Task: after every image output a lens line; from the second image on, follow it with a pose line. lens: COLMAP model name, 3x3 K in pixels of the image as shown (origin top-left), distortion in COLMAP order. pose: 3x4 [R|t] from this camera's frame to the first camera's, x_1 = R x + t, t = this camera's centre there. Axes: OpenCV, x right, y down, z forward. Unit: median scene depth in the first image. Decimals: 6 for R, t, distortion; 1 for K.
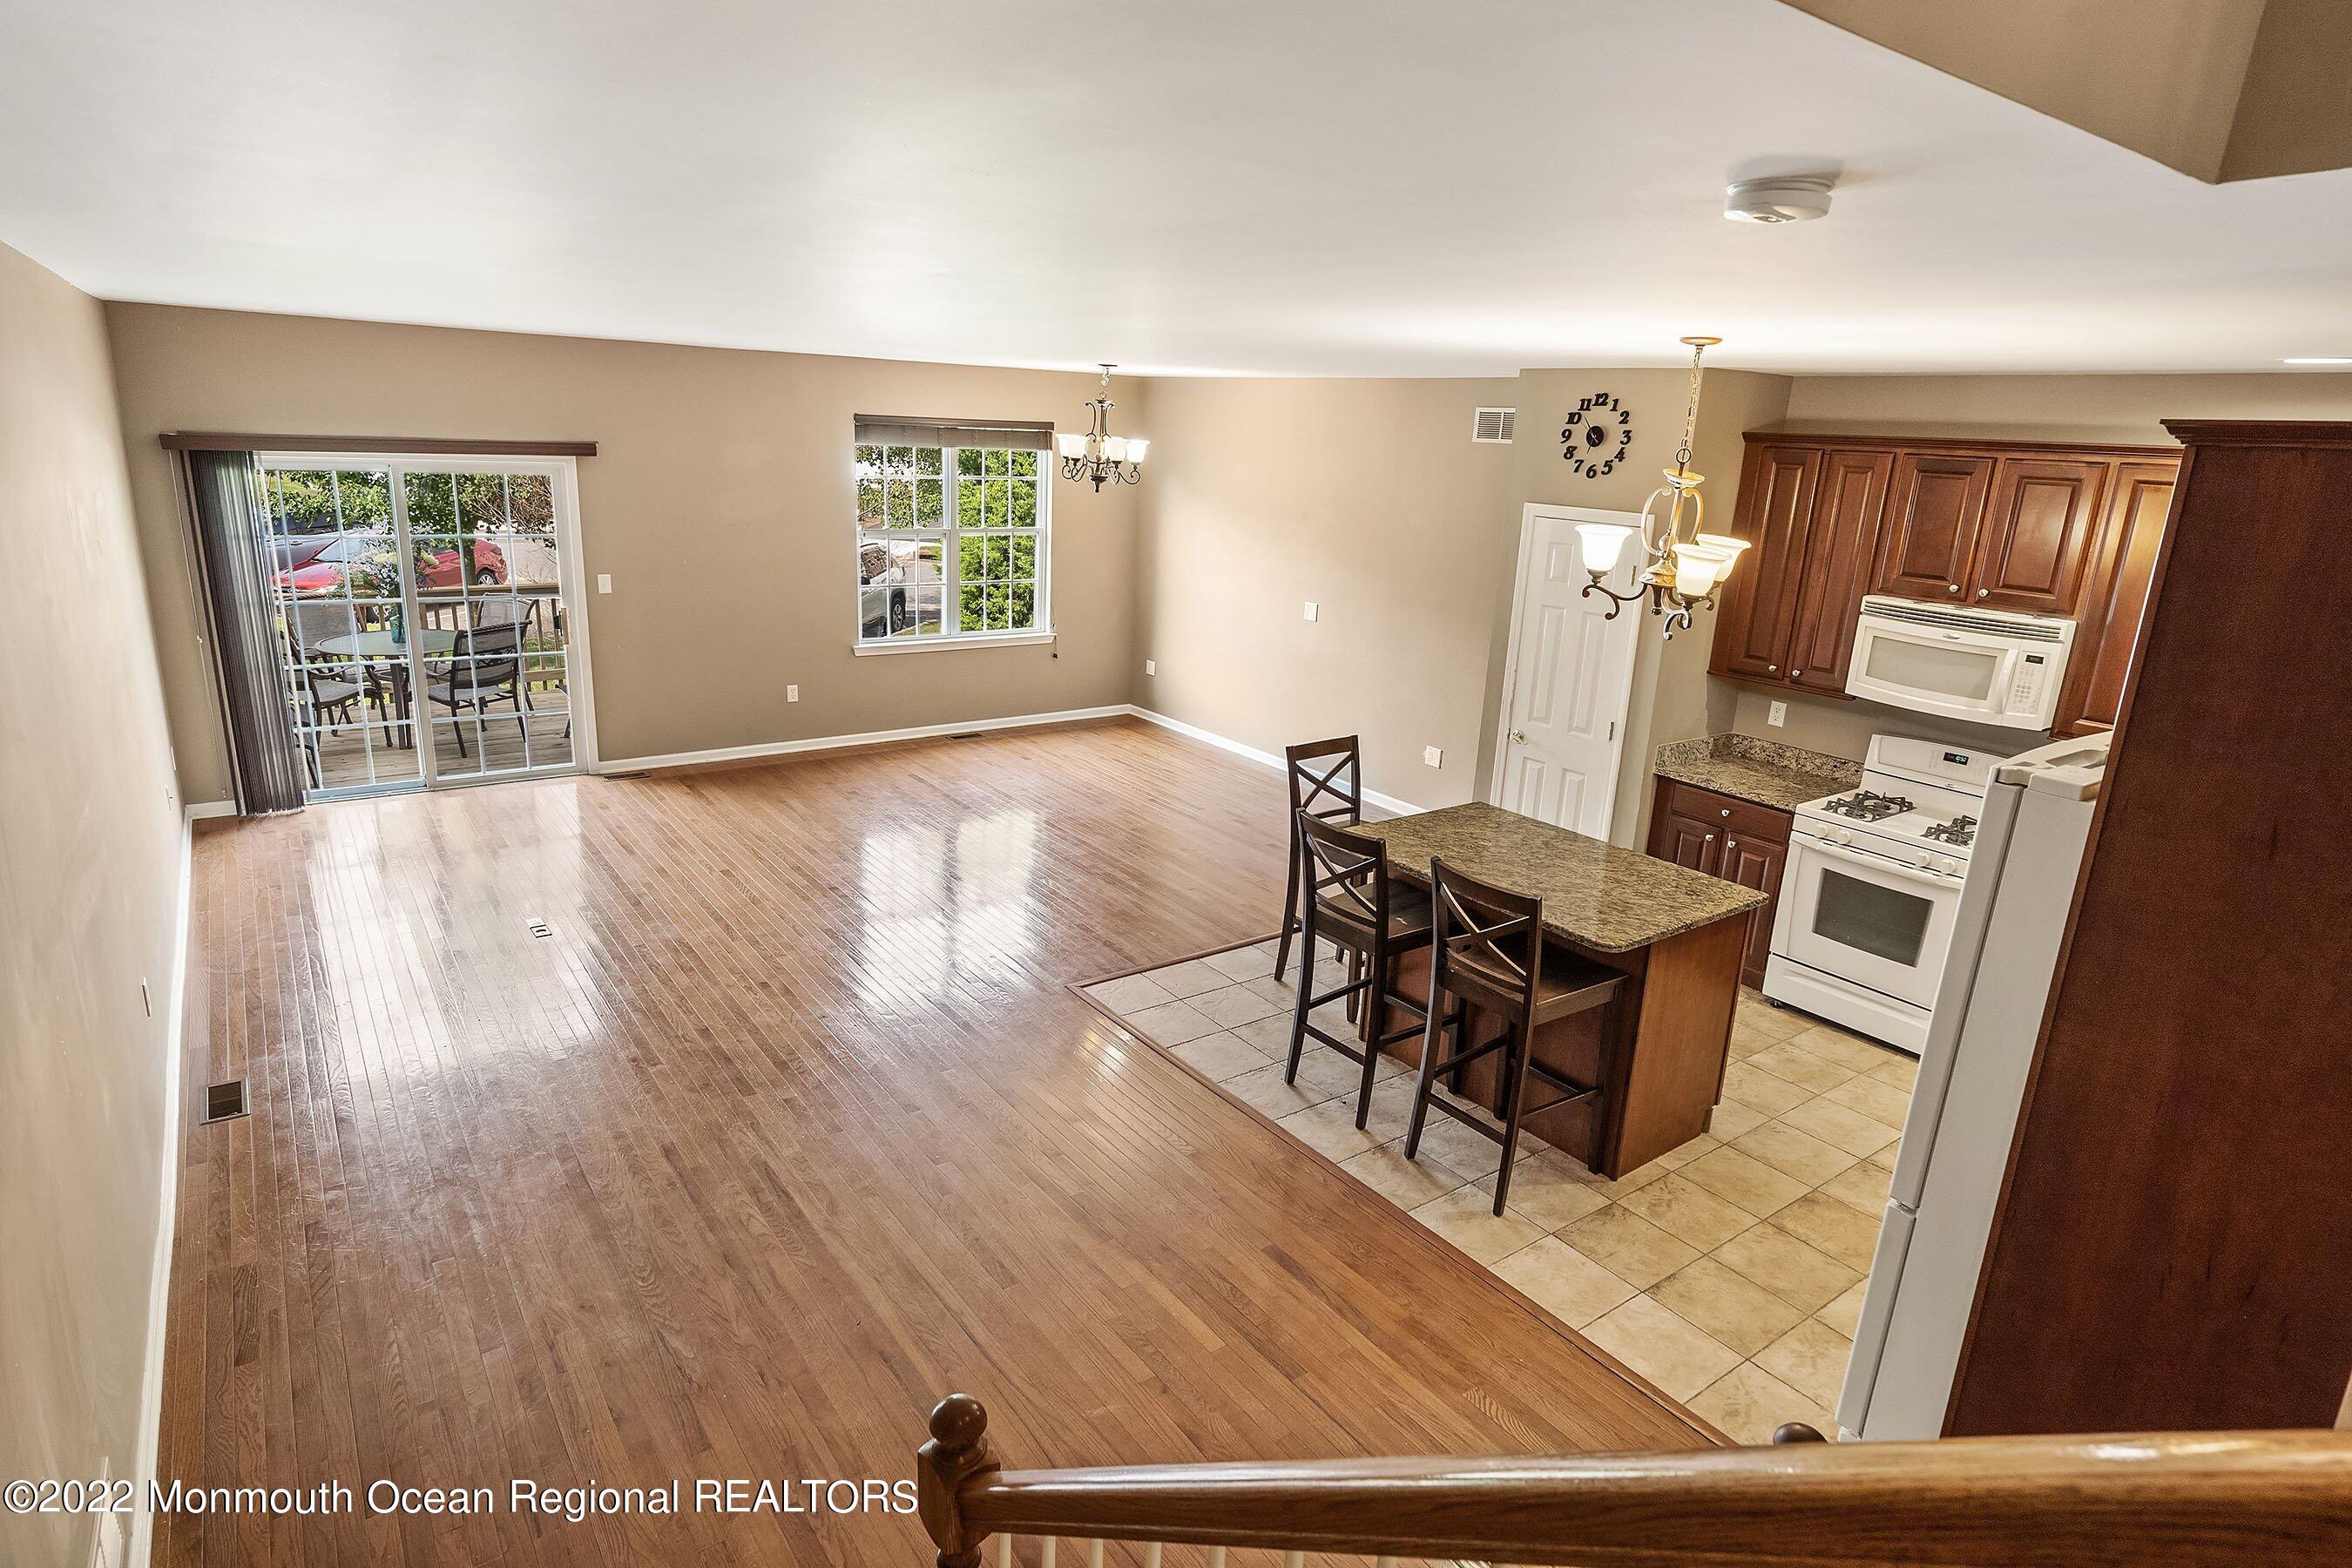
lens RADIAL K [[1274.3, 0, 1164.5], [0, 1274.3, 769.0], [0, 0, 1]] dist [0.003689, 0.000734]
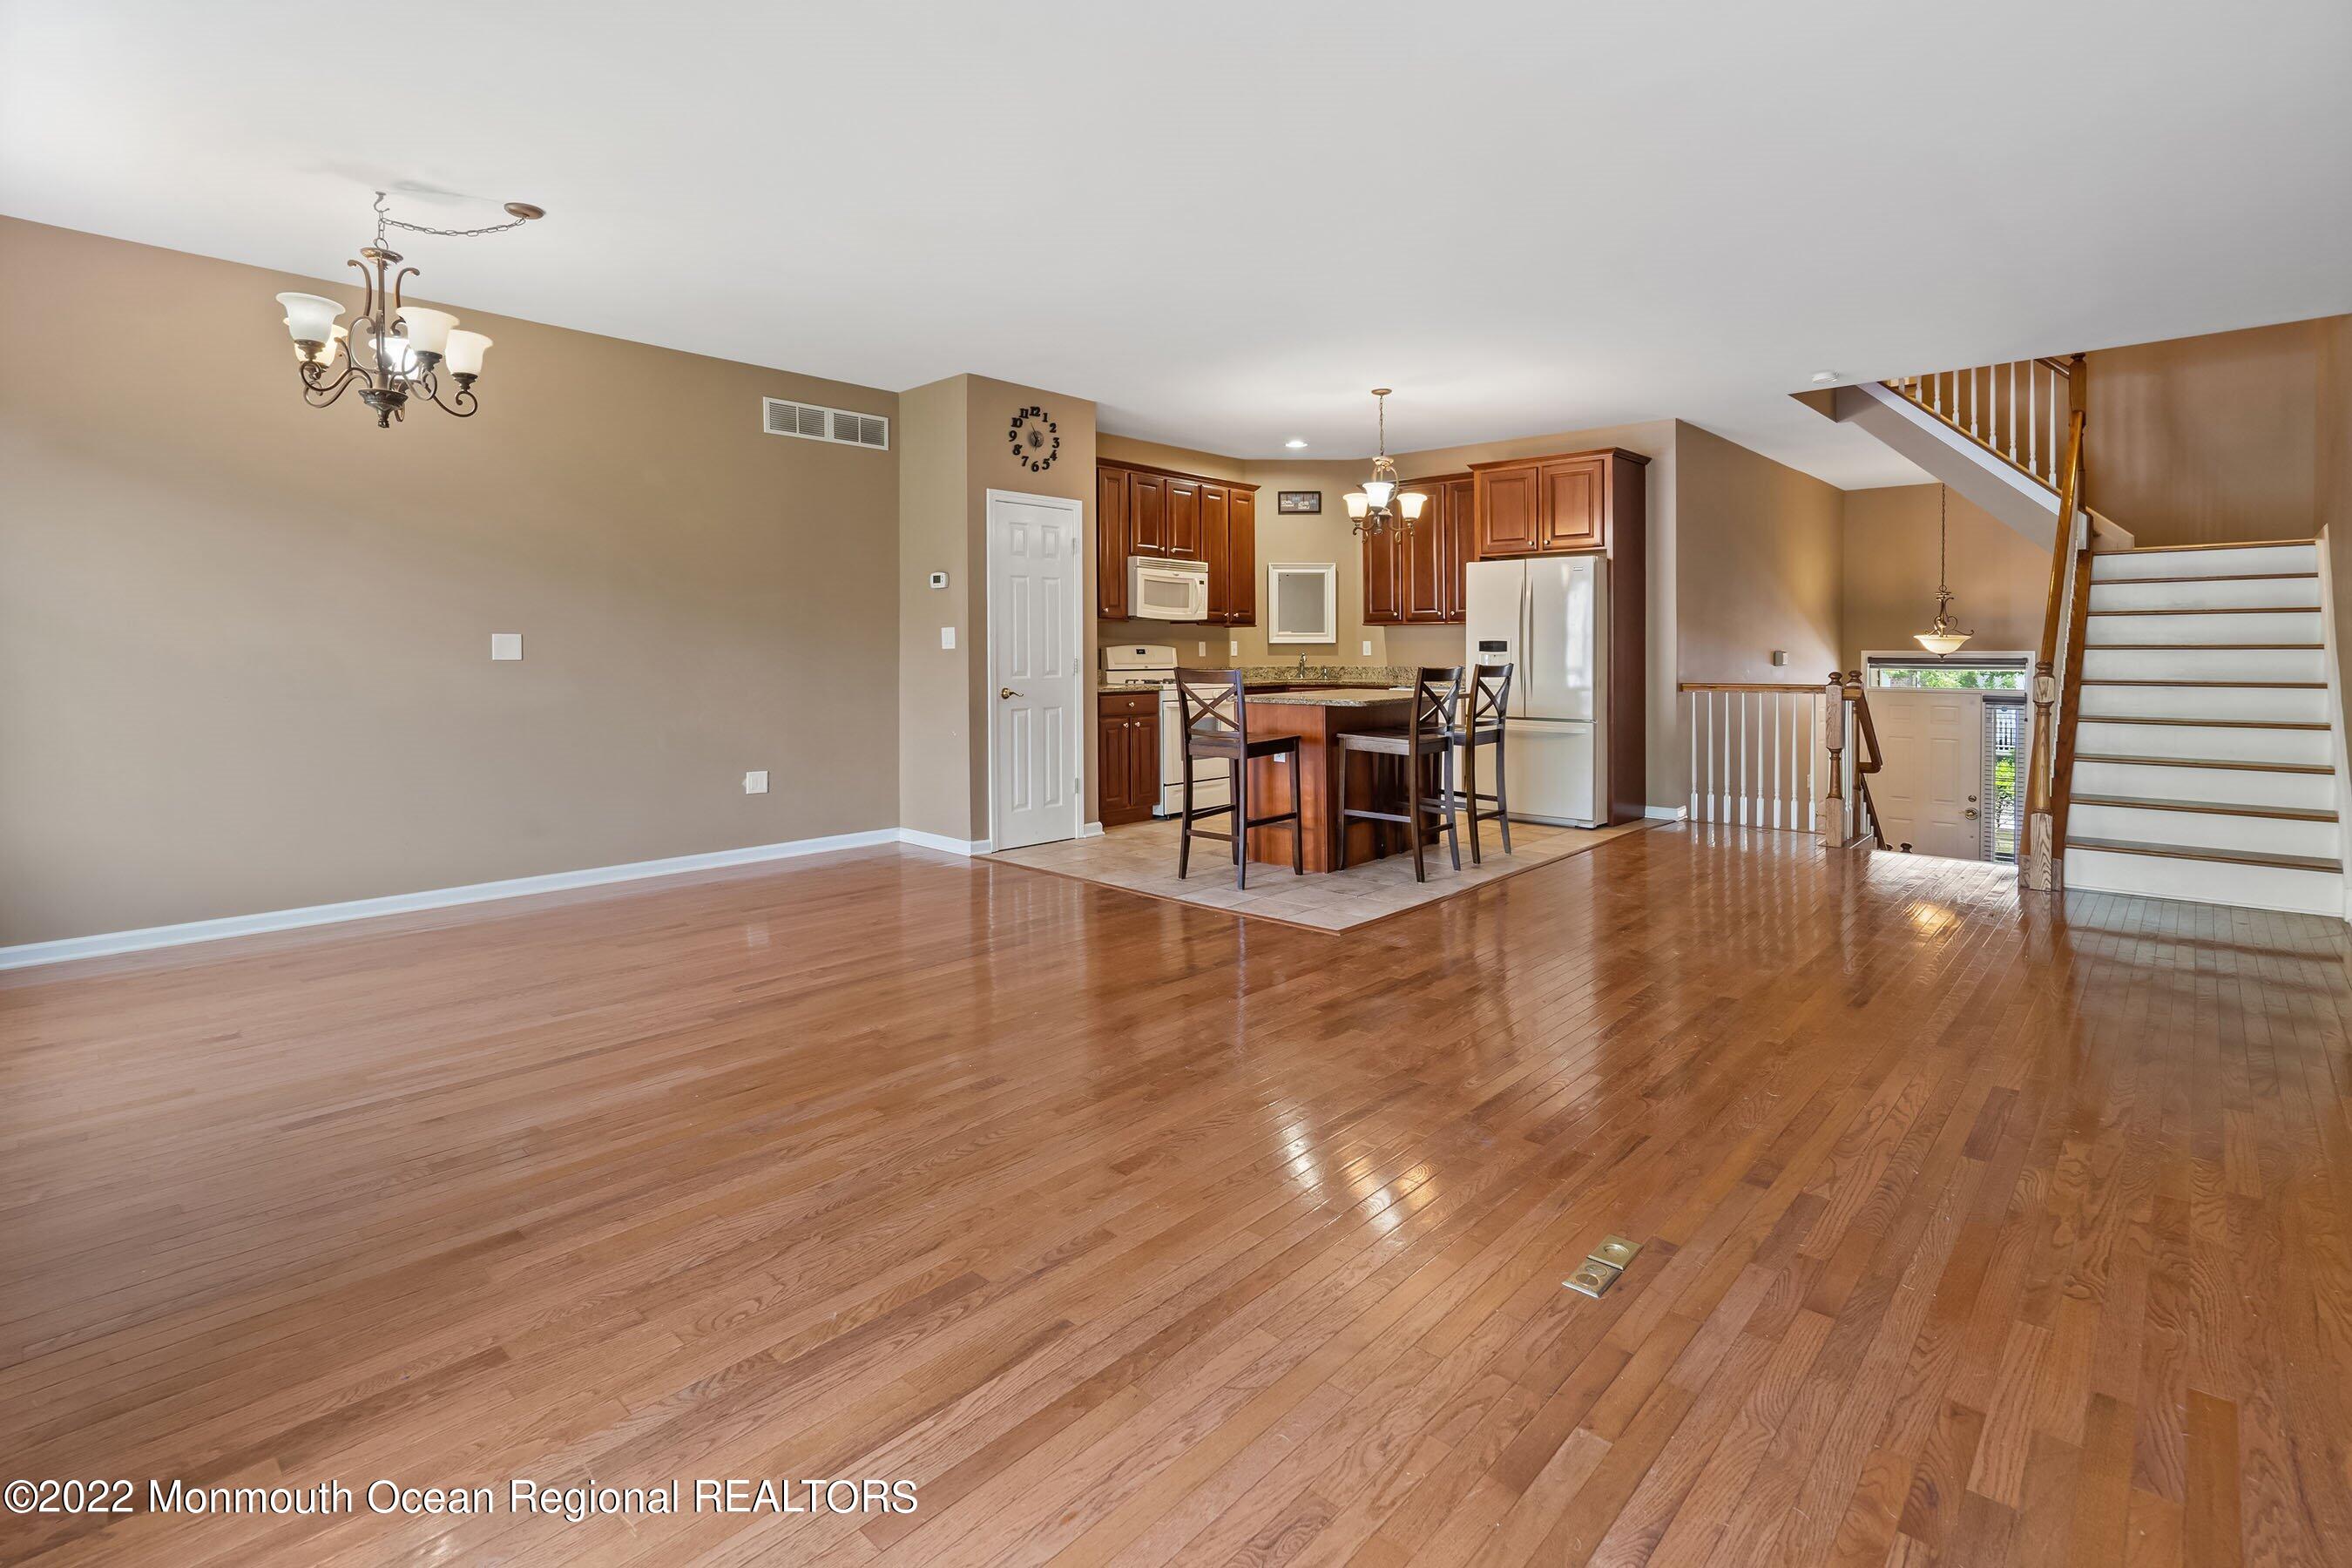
lens RADIAL K [[1128.5, 0, 1179.9], [0, 1128.5, 650.6], [0, 0, 1]] dist [-0.005440, -0.000206]
pose [[-0.212153, -0.043025, 0.976289, -0.964164], [0.253459, 0.962421, 0.097491, -0.159369], [-0.943795, 0.268132, -0.193275, 1.377287]]
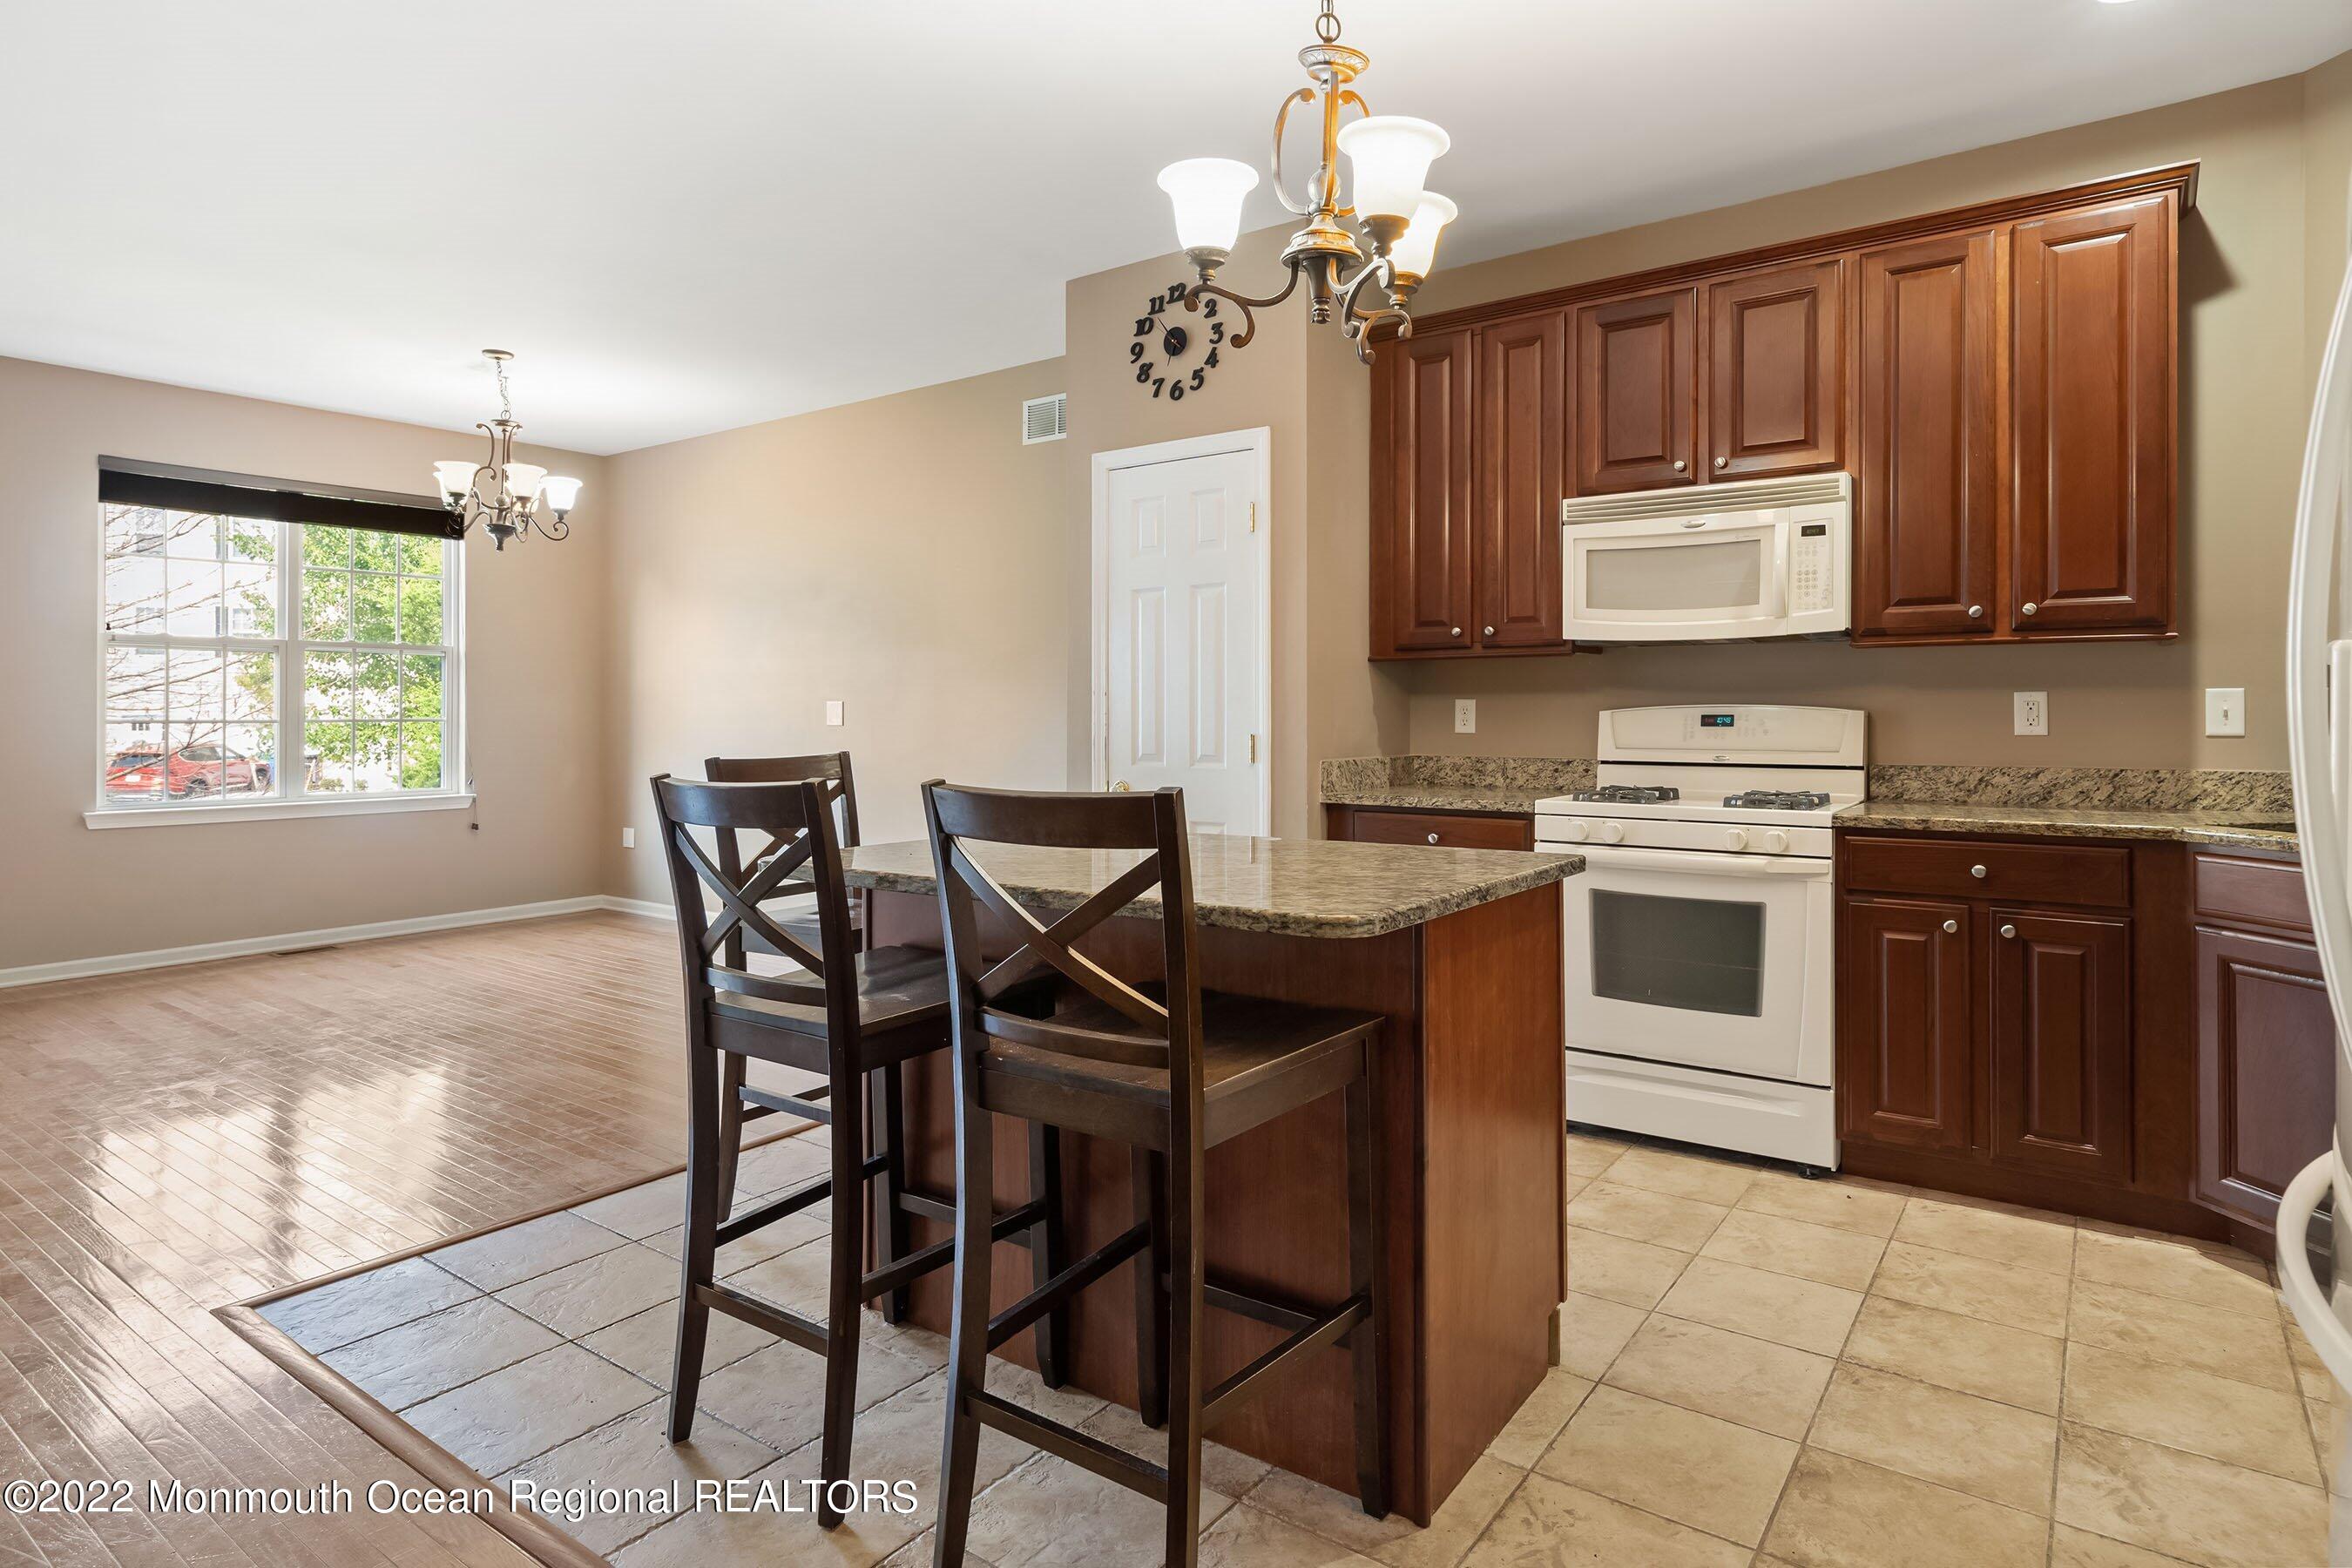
lens RADIAL K [[1274.3, 0, 1177.9], [0, 1274.3, 706.6], [0, 0, 1]] dist [0.003689, 0.000734]
pose [[0.950062, -0.042655, 0.309131, 0.133177], [0.122986, 0.961618, -0.245287, 0.133260], [-0.286803, 0.271057, 0.918843, 0.484143]]
